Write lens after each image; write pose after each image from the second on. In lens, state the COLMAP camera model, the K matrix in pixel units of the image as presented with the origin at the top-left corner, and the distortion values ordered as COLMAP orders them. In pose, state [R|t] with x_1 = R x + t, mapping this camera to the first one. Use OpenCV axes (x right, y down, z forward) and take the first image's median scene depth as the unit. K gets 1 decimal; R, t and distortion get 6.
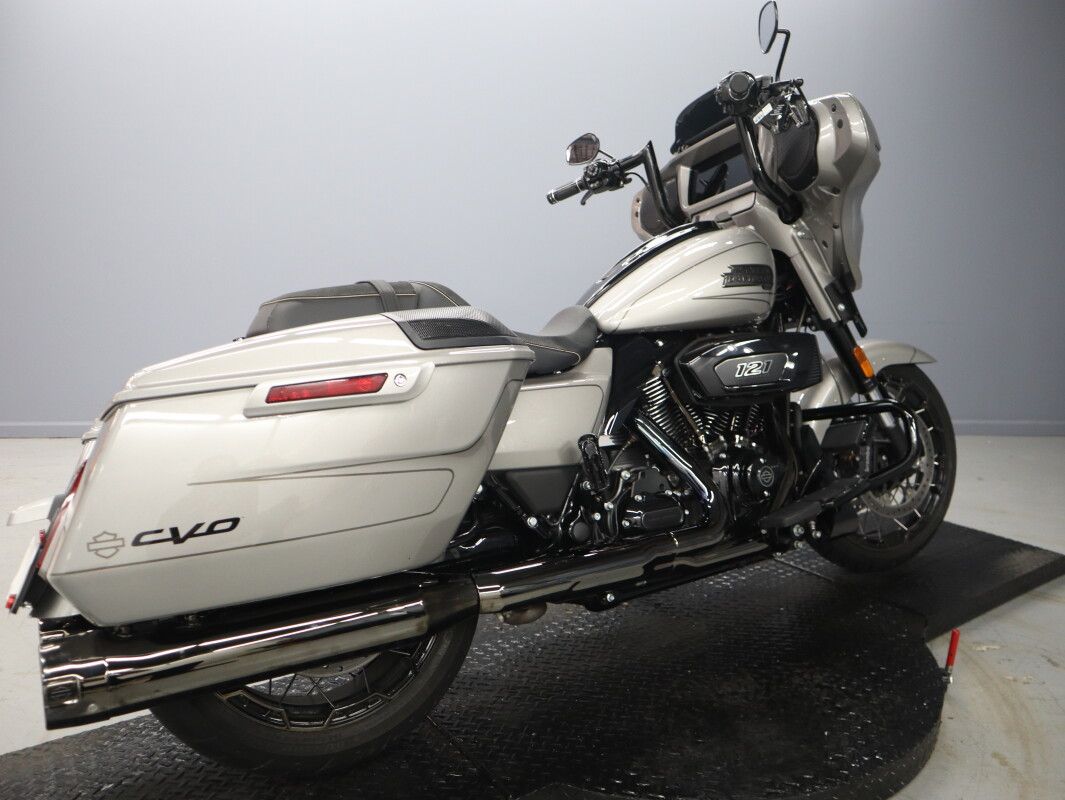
lens RADIAL K [[829.4, 0, 529.0], [0, 829.4, 402.1], [0, 0, 1]] dist [-0.116371, 0.074680]
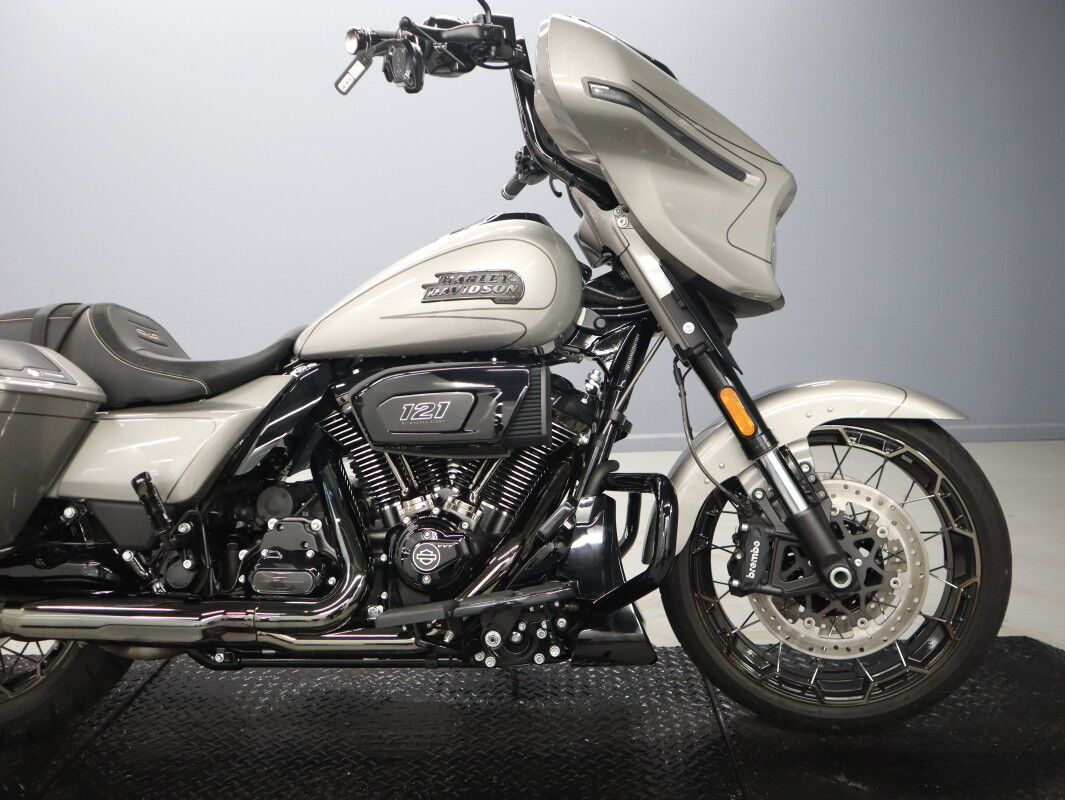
lens RADIAL K [[829.4, 0, 529.0], [0, 829.4, 402.1], [0, 0, 1]] dist [-0.116371, 0.074680]
pose [[0.812935, 0.068883, -0.578266, 1.097384], [-0.064592, 0.997518, 0.028020, -0.107082], [0.578761, 0.014573, 0.815367, 0.614563]]
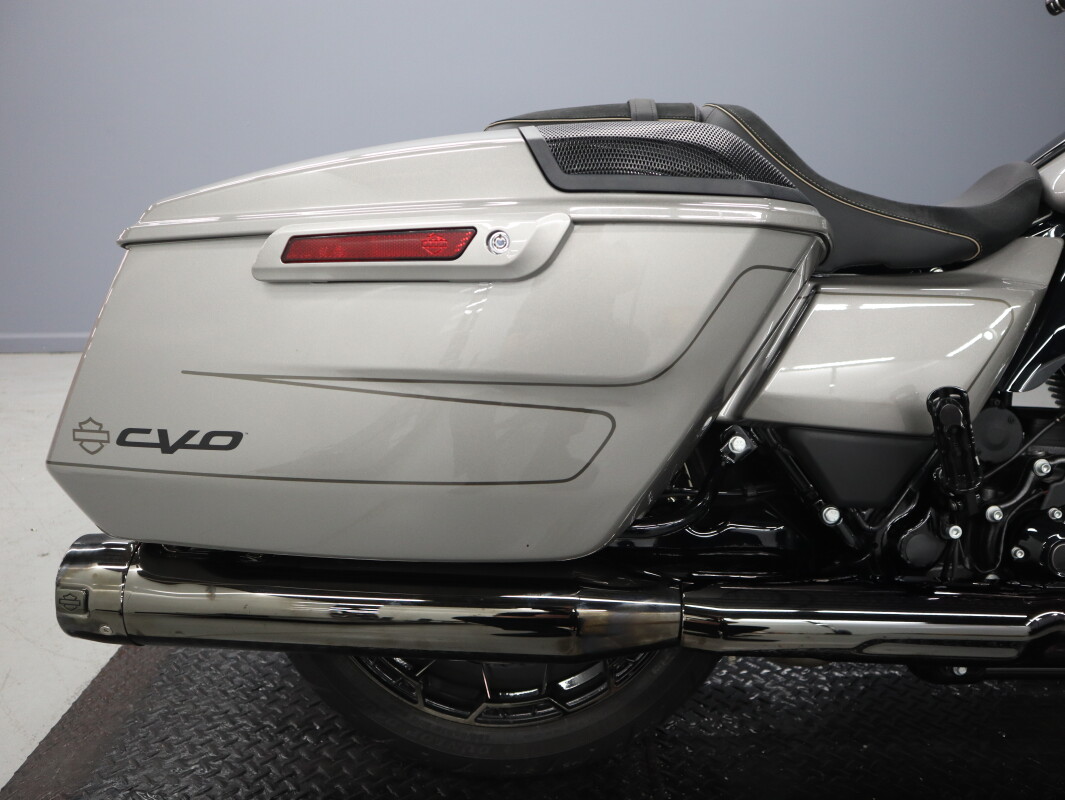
lens RADIAL K [[834.3, 0, 531.1], [0, 834.3, 395.9], [0, 0, 1]] dist [-0.130136, 0.093006]
pose [[0.820246, 0.173603, -0.545031, 0.161474], [-0.101325, 0.981862, 0.160253, -0.015278], [0.562965, -0.076222, 0.822958, 0.483115]]
